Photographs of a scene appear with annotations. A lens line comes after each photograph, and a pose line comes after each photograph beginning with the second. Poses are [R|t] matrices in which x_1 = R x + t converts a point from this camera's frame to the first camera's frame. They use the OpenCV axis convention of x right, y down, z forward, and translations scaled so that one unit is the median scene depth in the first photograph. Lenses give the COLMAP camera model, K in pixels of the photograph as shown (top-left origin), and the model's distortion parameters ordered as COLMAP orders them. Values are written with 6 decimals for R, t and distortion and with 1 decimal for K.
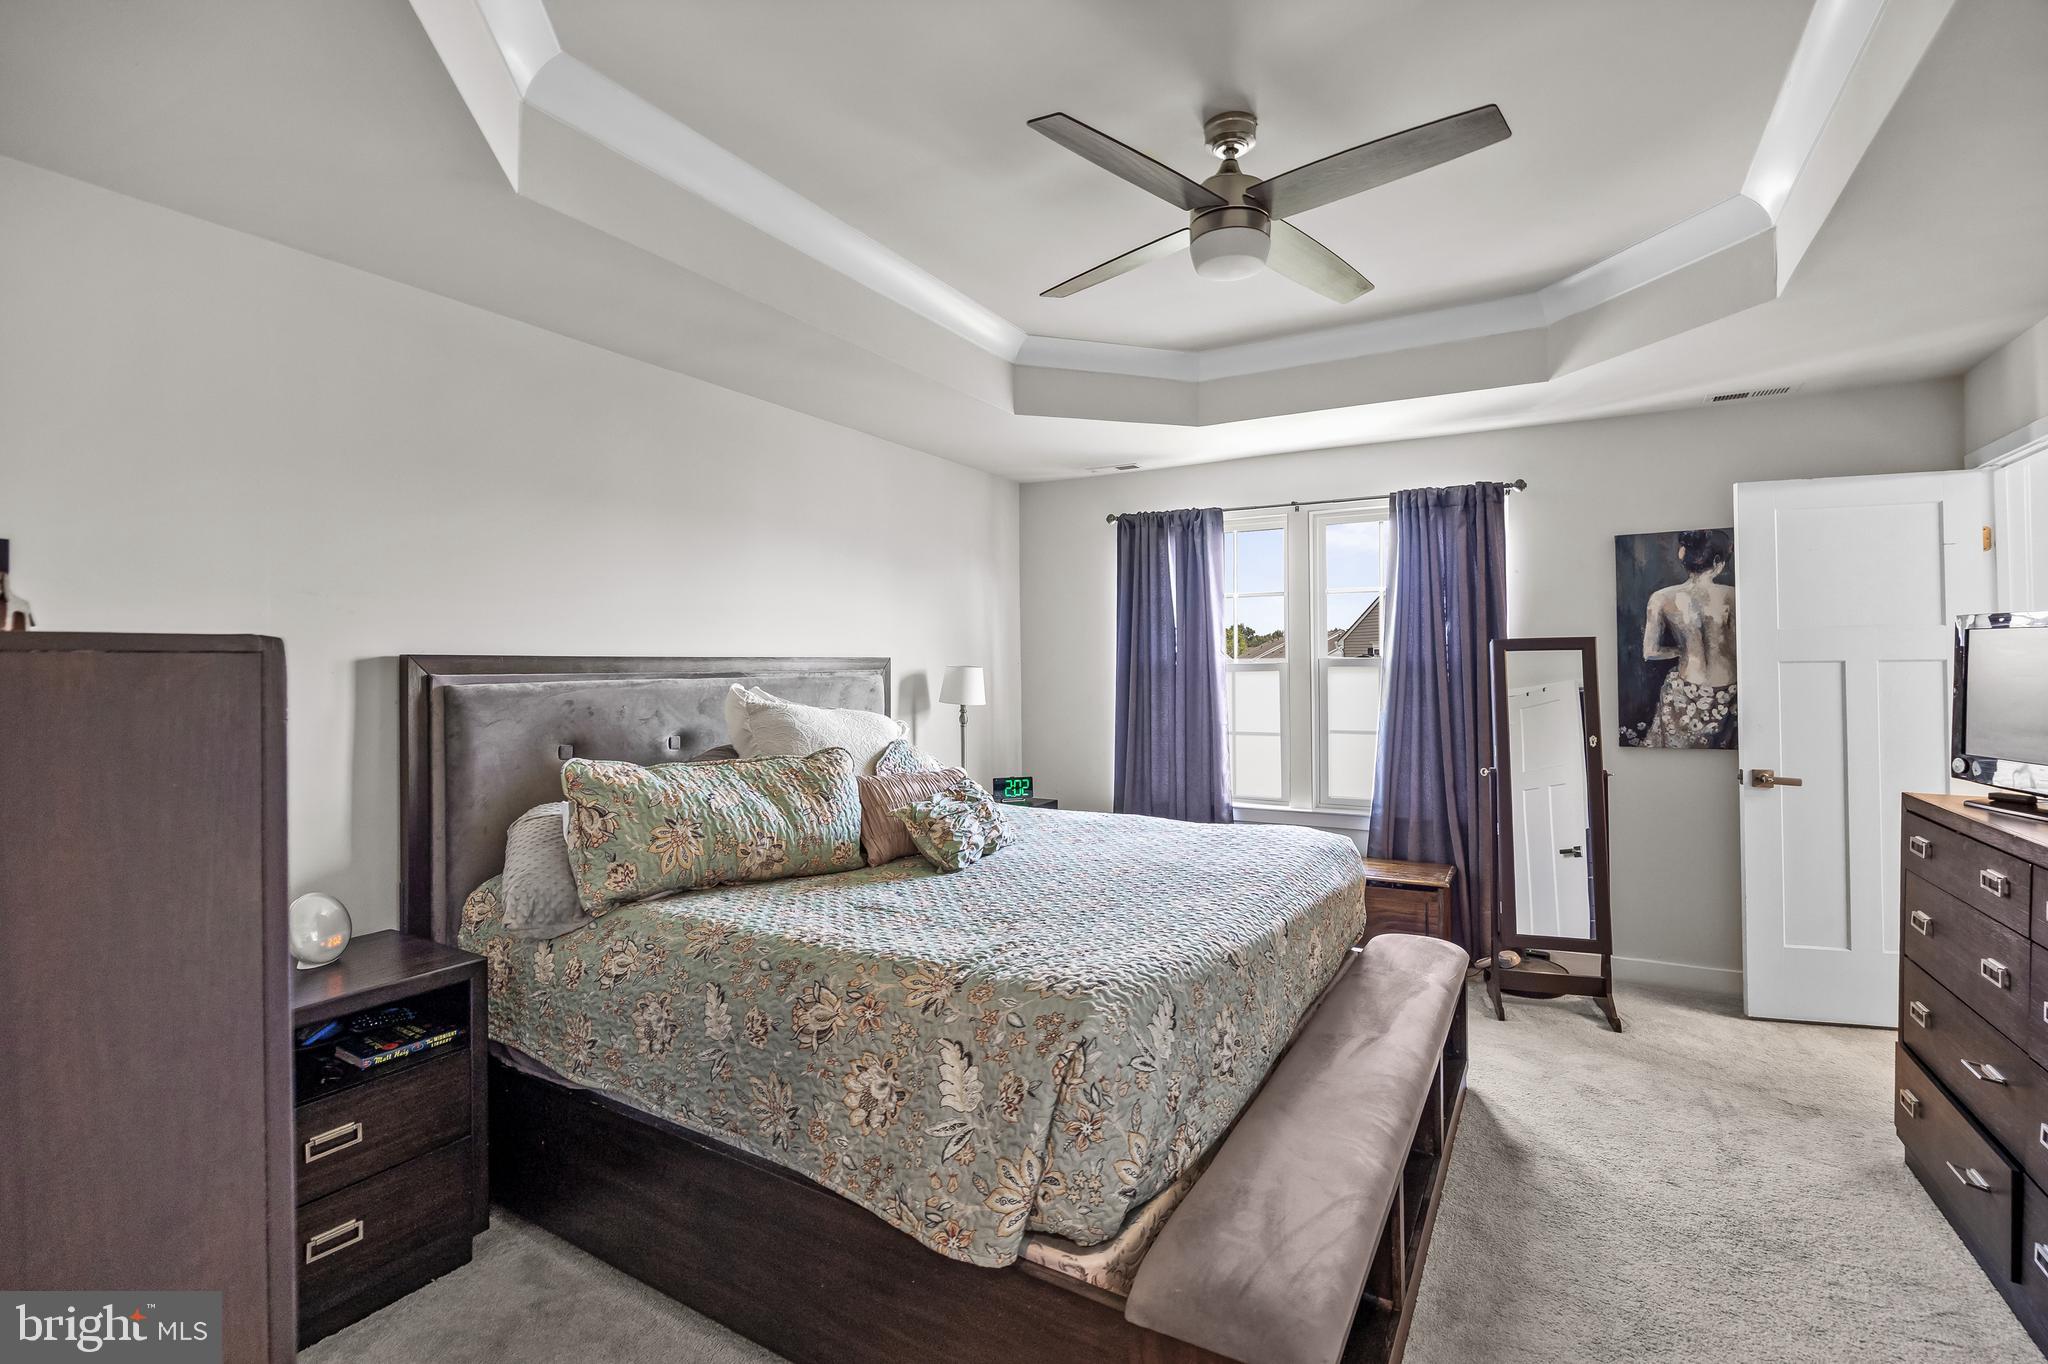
lens RADIAL K [[914.2, 0, 1014.8], [0, 914.2, 667.7], [0, 0, 1]] dist [-0.013131, -0.000235]
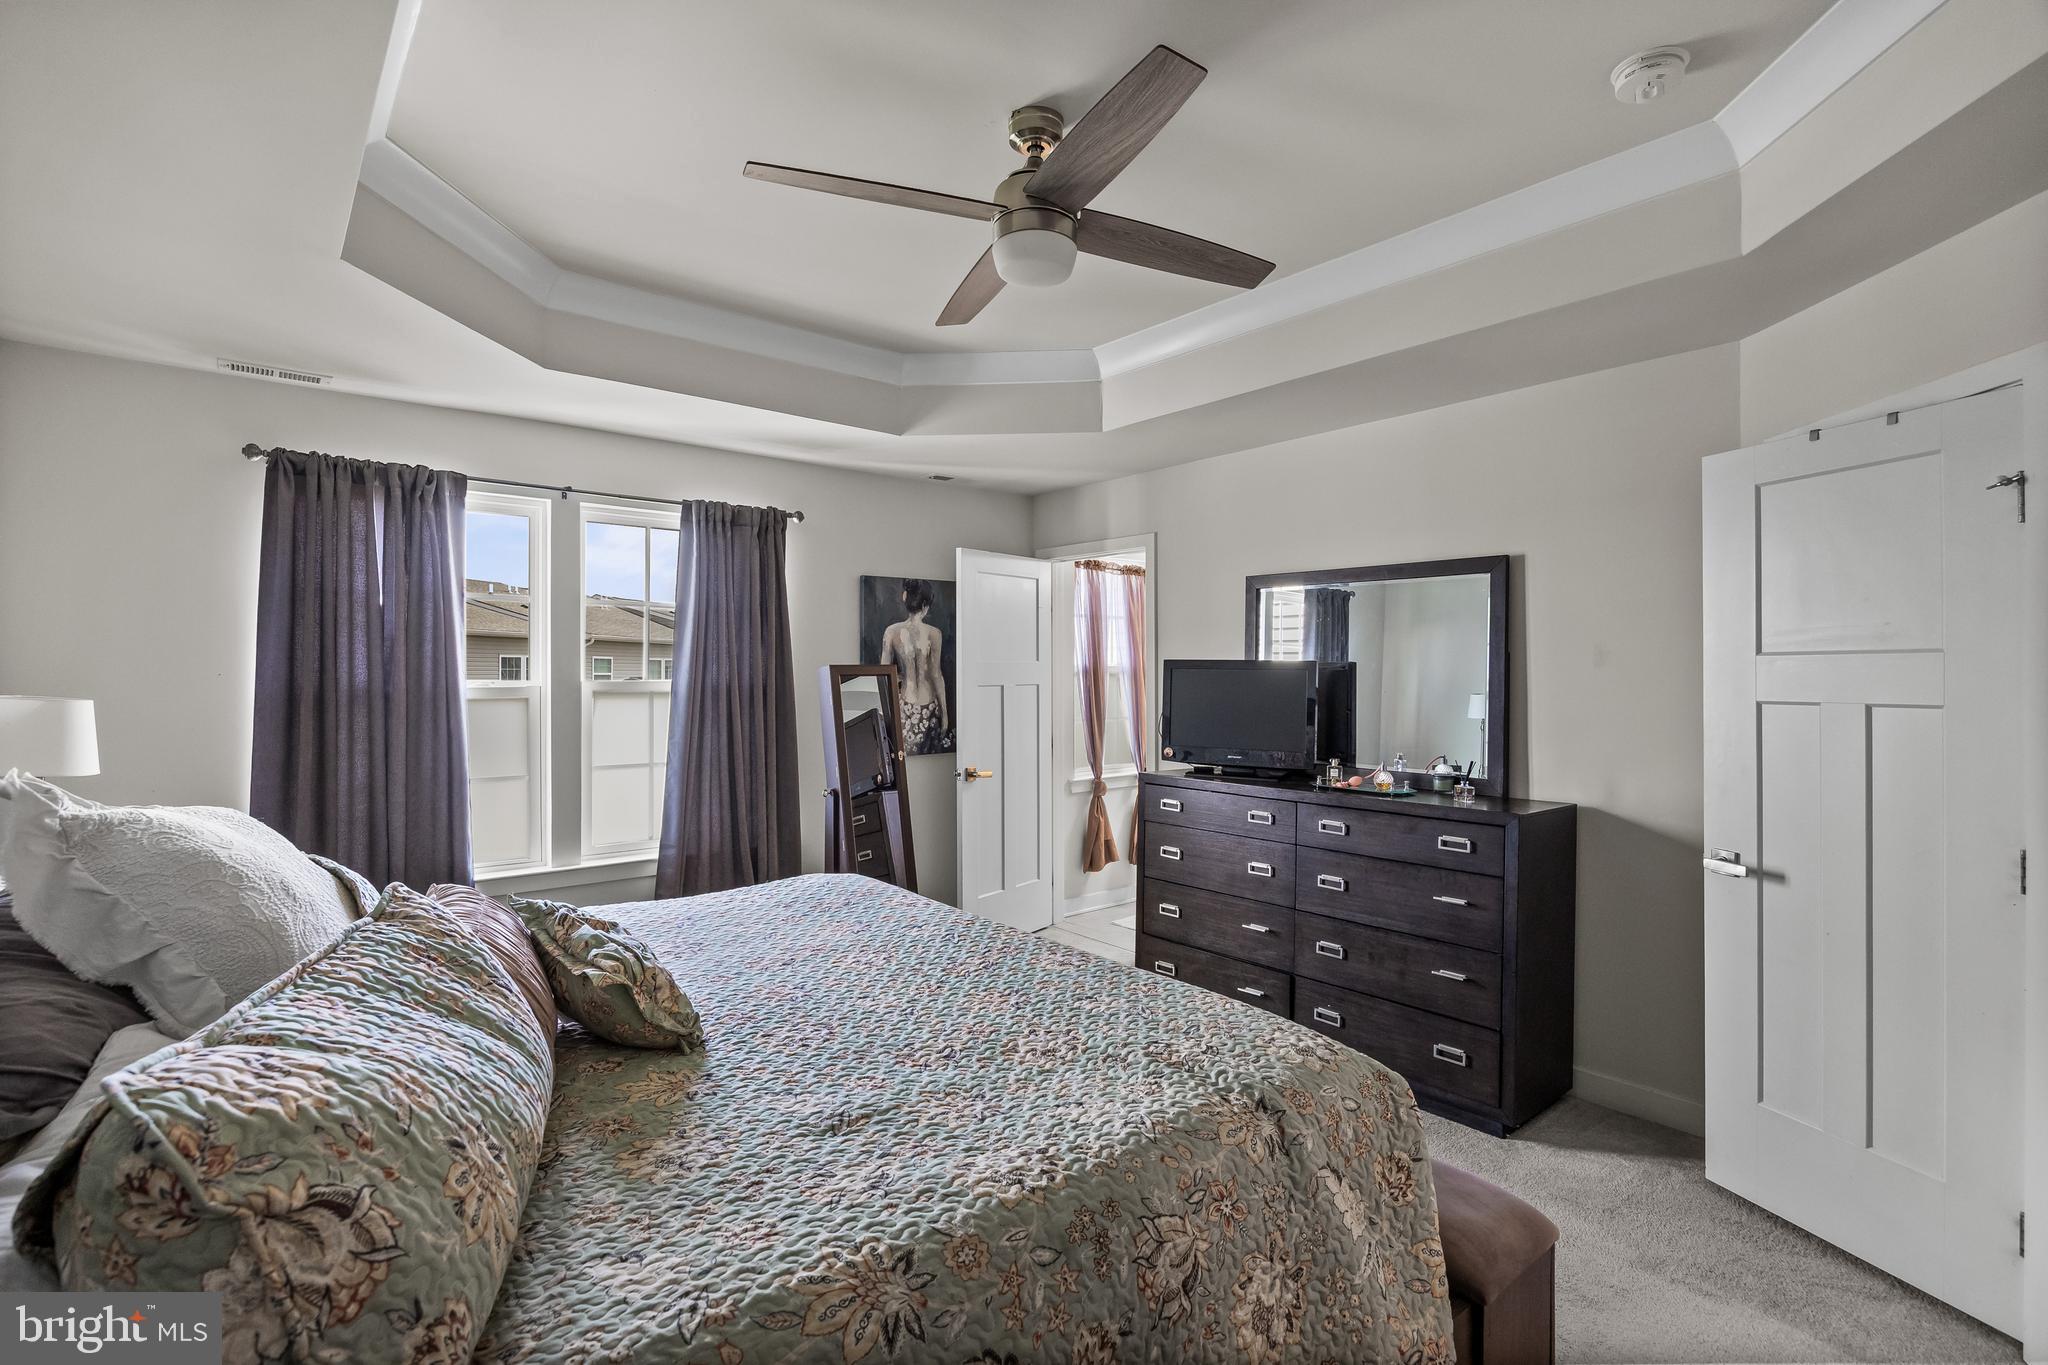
lens RADIAL K [[962.5, 0, 1013.3], [0, 962.5, 677.4], [0, 0, 1]] dist [-0.012013, -0.001280]
pose [[0.352663, 0.001071, 0.935750, -0.423364], [0.001086, 0.999998, -0.001554, -0.015014], [-0.935750, 0.001564, 0.352661, 0.410970]]
